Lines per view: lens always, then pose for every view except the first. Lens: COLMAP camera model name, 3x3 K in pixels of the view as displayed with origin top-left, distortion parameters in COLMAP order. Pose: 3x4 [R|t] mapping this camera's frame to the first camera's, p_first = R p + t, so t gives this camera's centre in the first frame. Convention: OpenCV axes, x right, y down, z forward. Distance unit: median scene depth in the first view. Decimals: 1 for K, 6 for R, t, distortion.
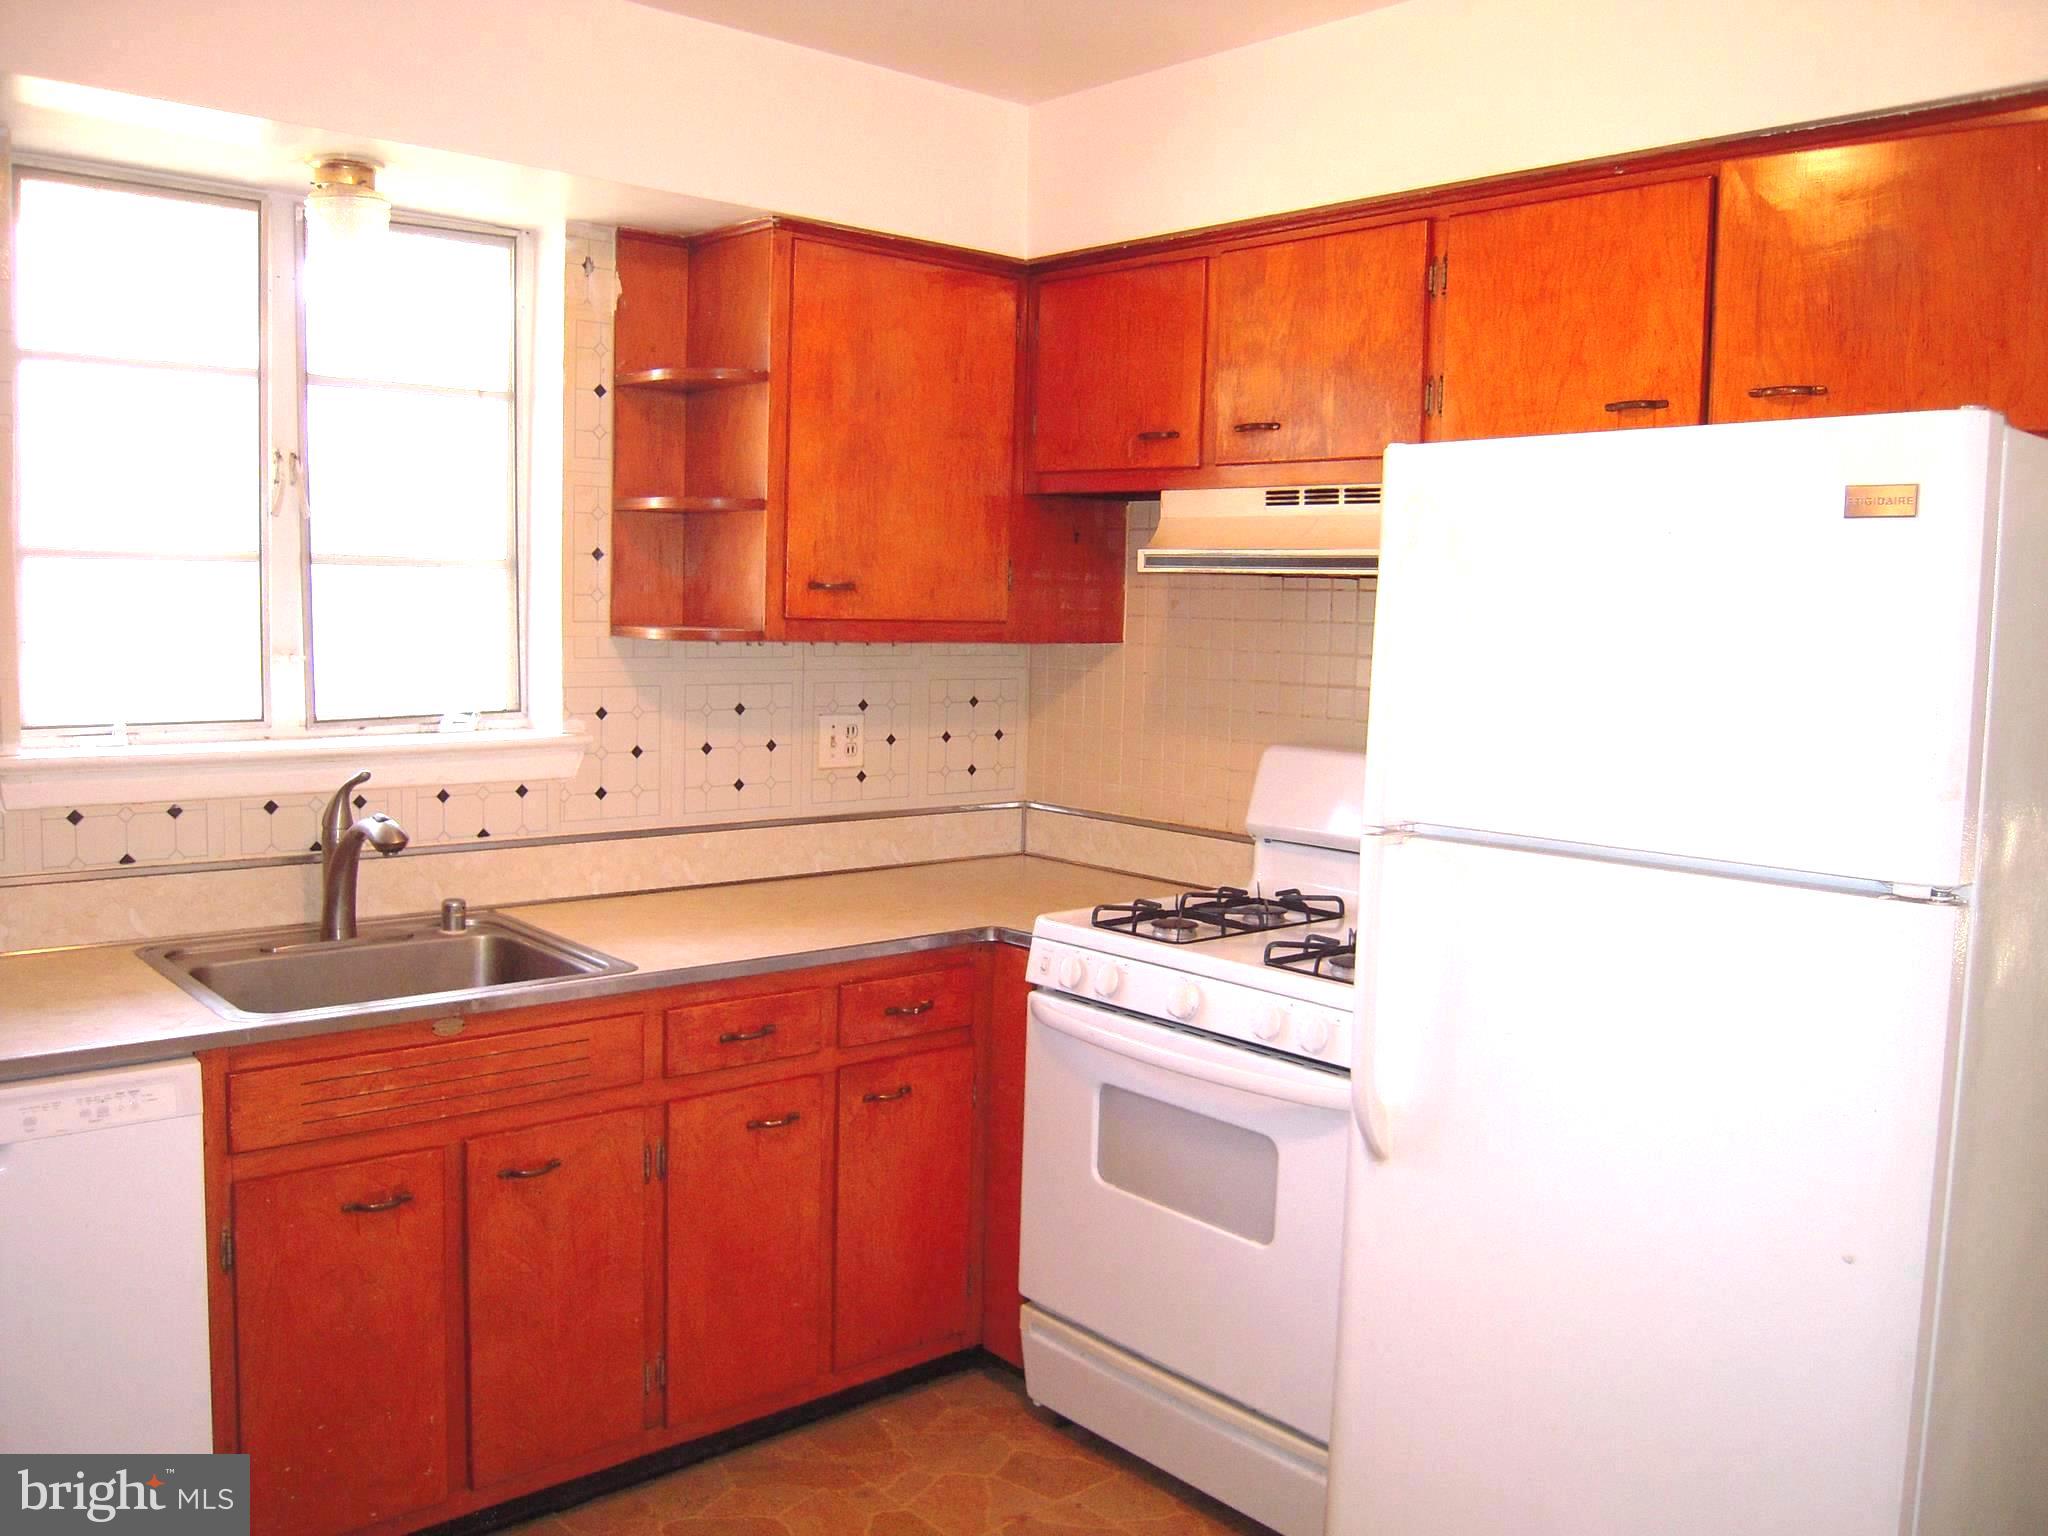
lens RADIAL K [[1713.5, 0, 1026.5], [0, 1713.5, 760.7], [0, 0, 1]] dist [-0.118998, 0.062537]
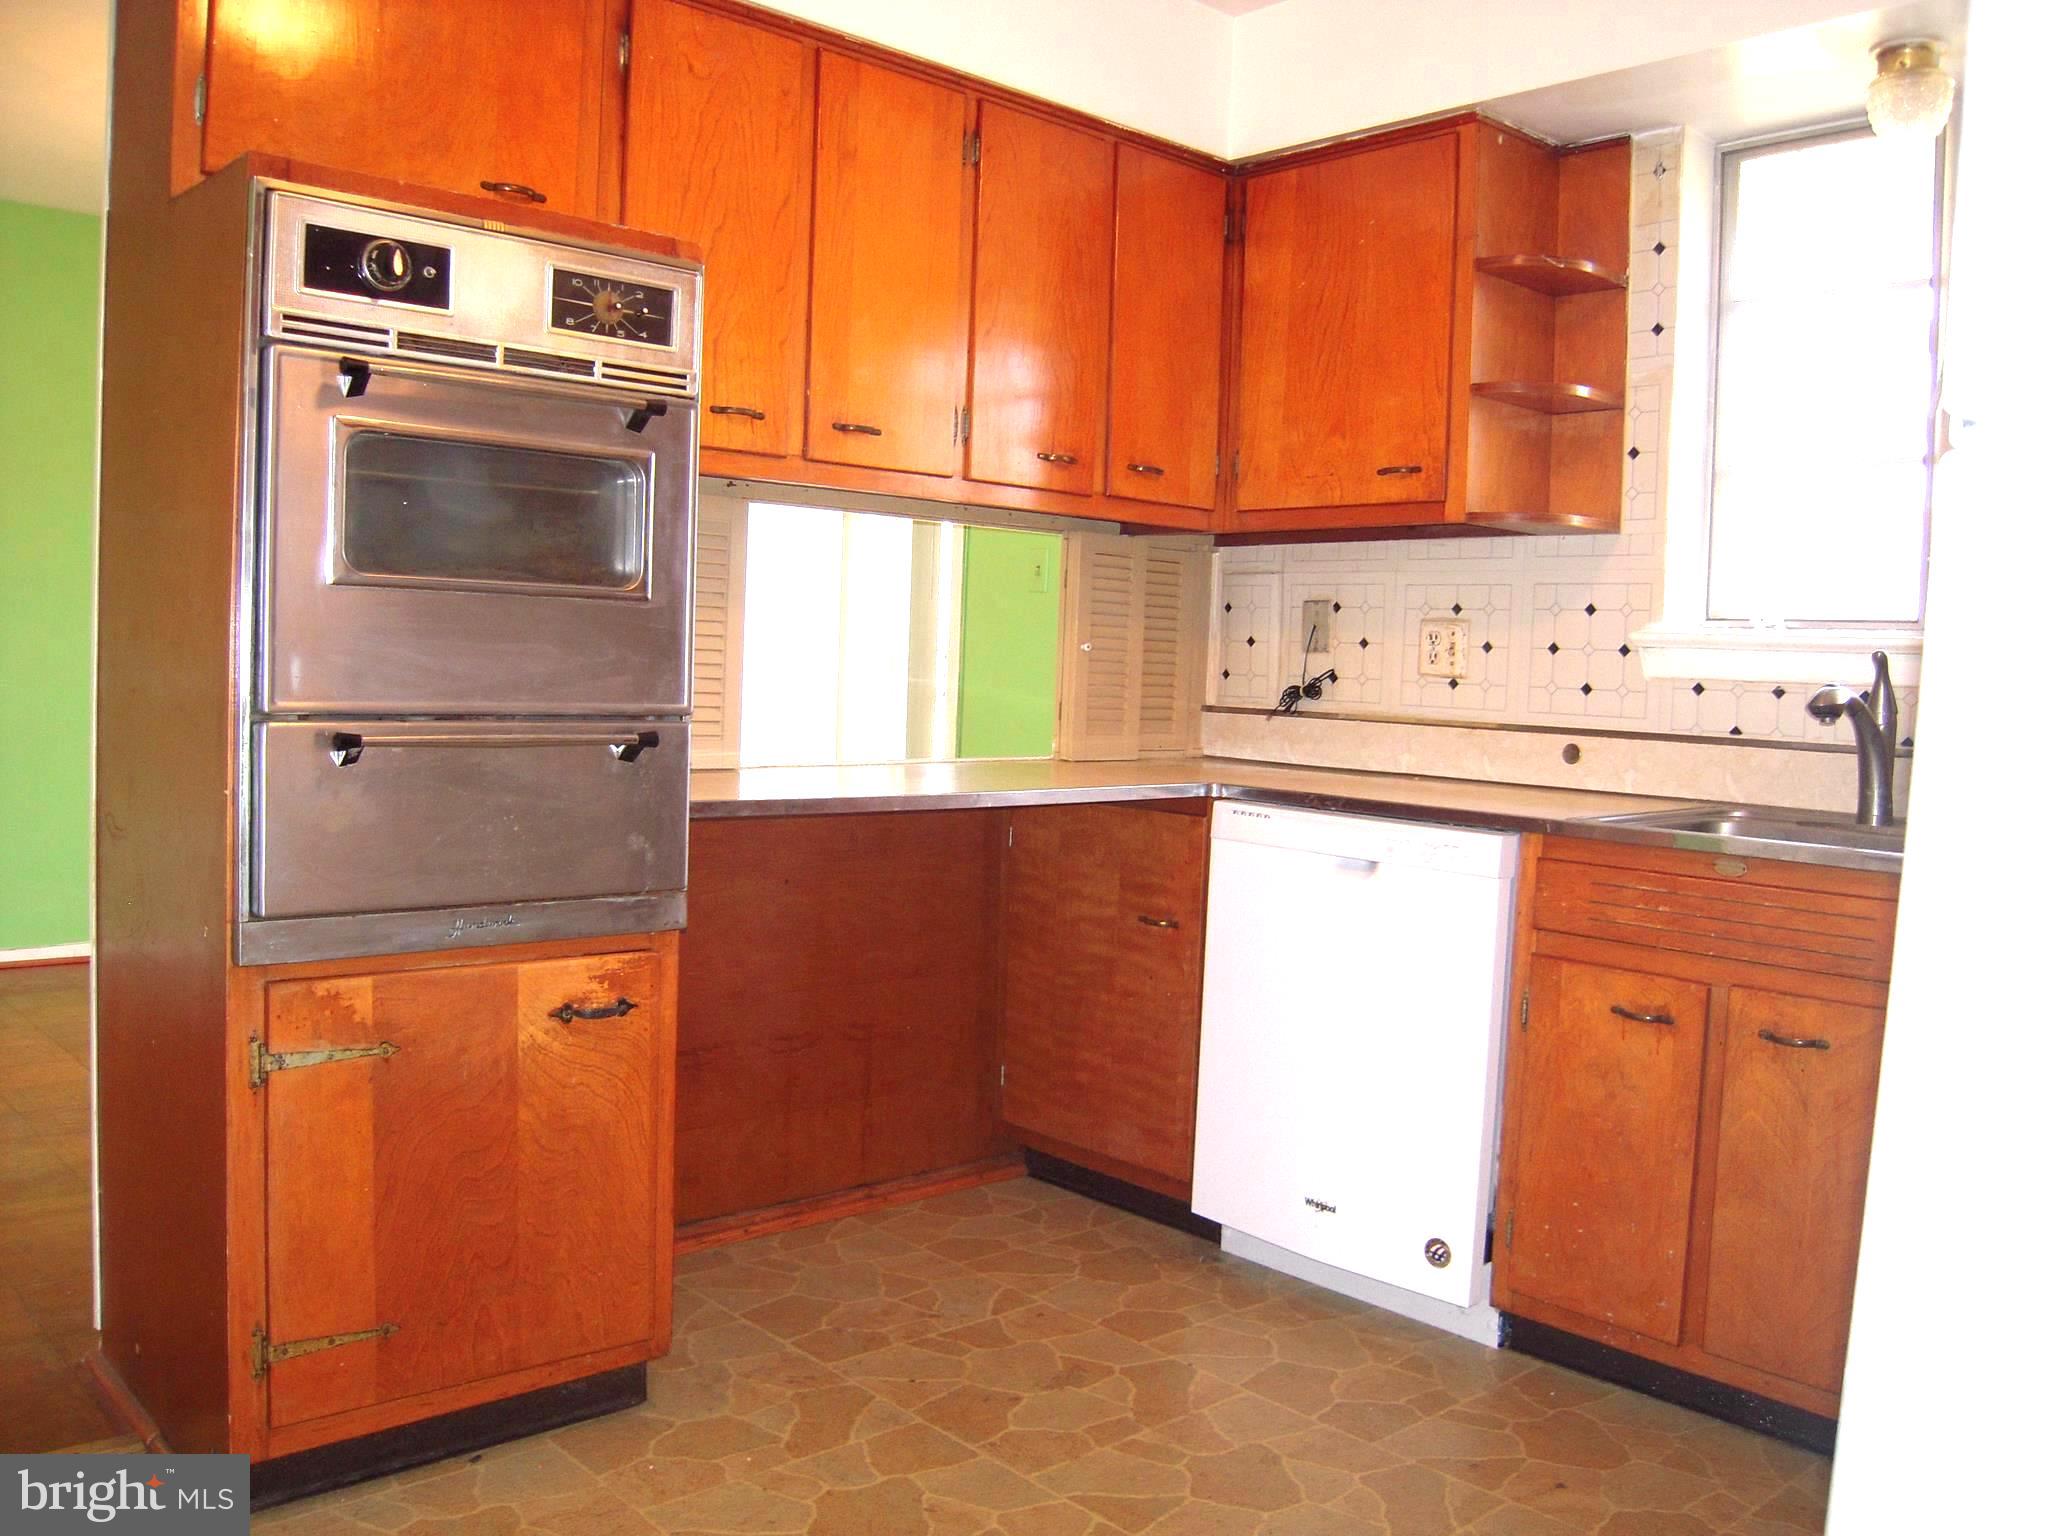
lens RADIAL K [[1713.5, 0, 1026.5], [0, 1713.5, 760.7], [0, 0, 1]] dist [-0.118998, 0.062537]
pose [[0.014252, 0.031880, -0.999390, 0.636382], [-0.127140, 0.991437, 0.029813, 0.114701], [0.991782, 0.126637, 0.018183, 0.541254]]
